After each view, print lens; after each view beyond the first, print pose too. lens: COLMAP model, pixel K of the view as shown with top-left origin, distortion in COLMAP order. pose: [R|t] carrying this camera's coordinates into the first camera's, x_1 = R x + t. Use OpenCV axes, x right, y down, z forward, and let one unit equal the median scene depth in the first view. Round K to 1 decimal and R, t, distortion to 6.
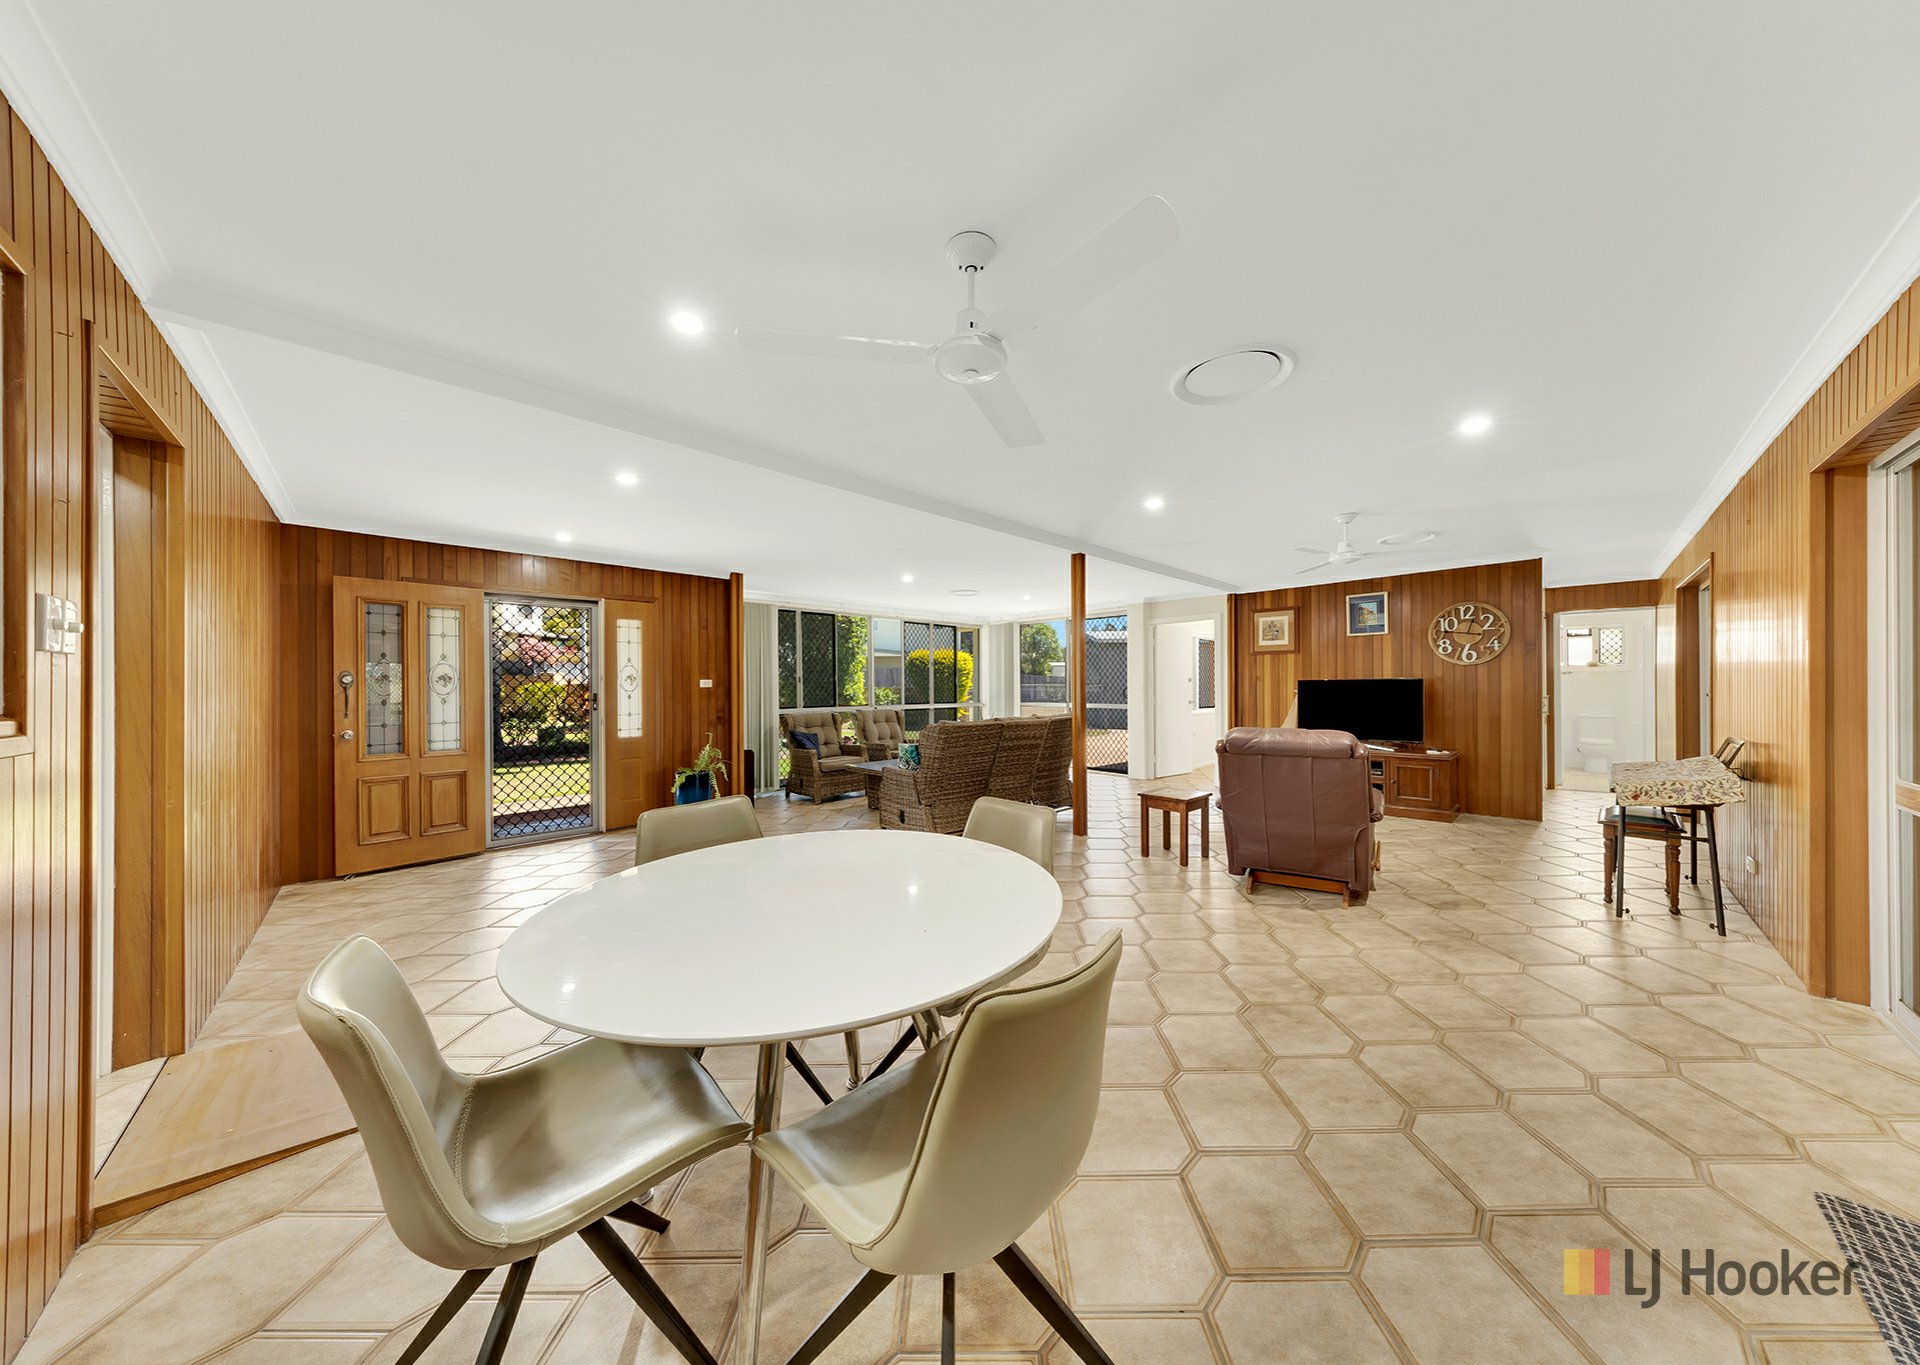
lens RADIAL K [[595.9, 0, 962.9], [0, 595.9, 690.7], [0, 0, 1]] dist [0.001179, 0.000064]
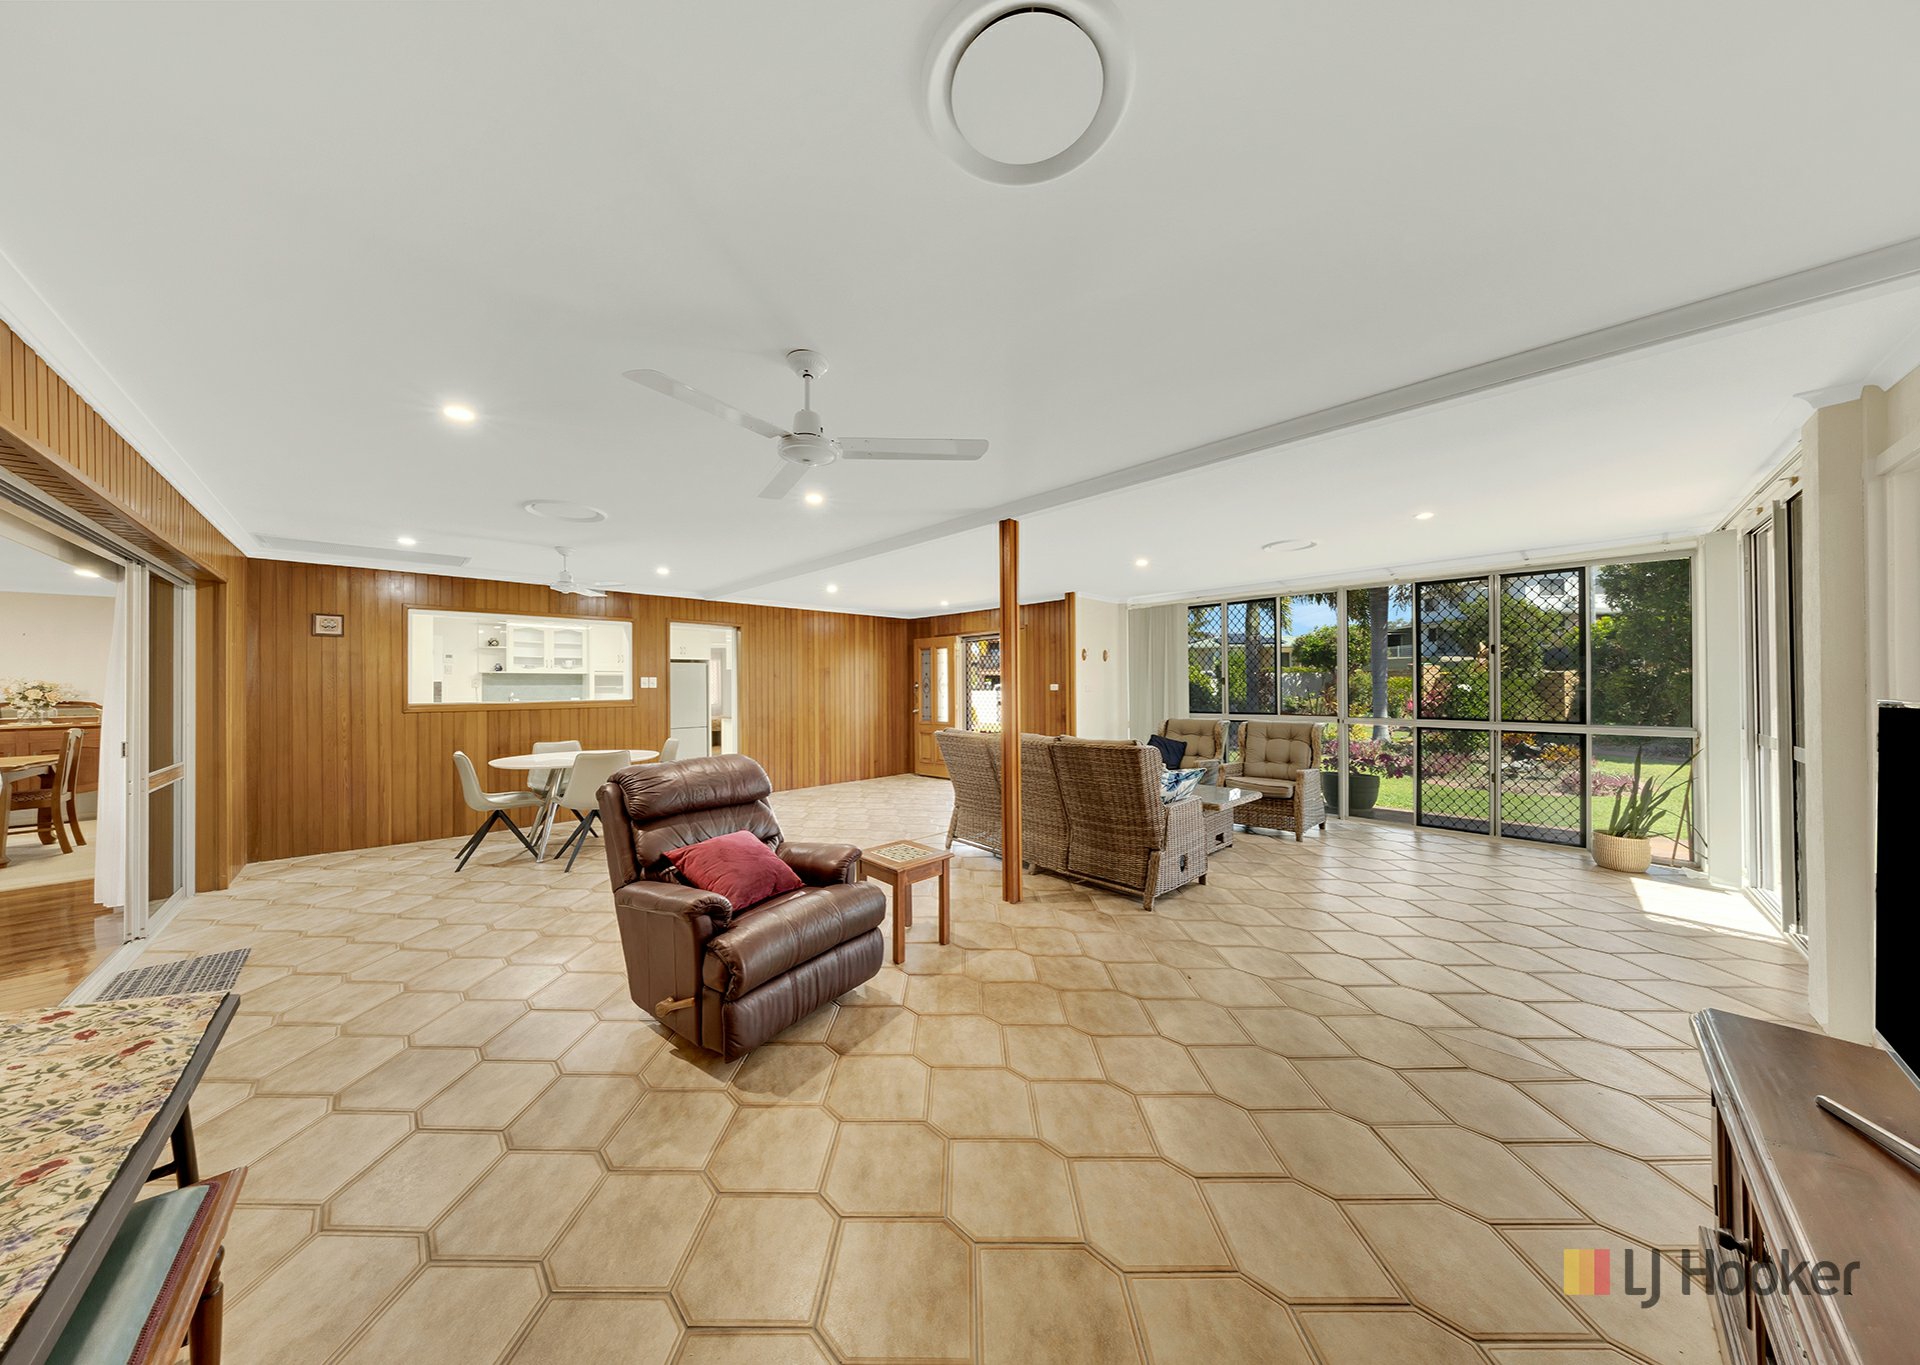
lens RADIAL K [[595.9, 0, 968.5], [0, 595.9, 682.7], [0, 0, 1]] dist [0.001179, 0.000064]
pose [[0.009085, 0.010983, -0.999898, 0.812779], [0.001836, 0.999938, 0.011000, -0.035461], [0.999957, -0.001936, 0.009064, 0.808757]]
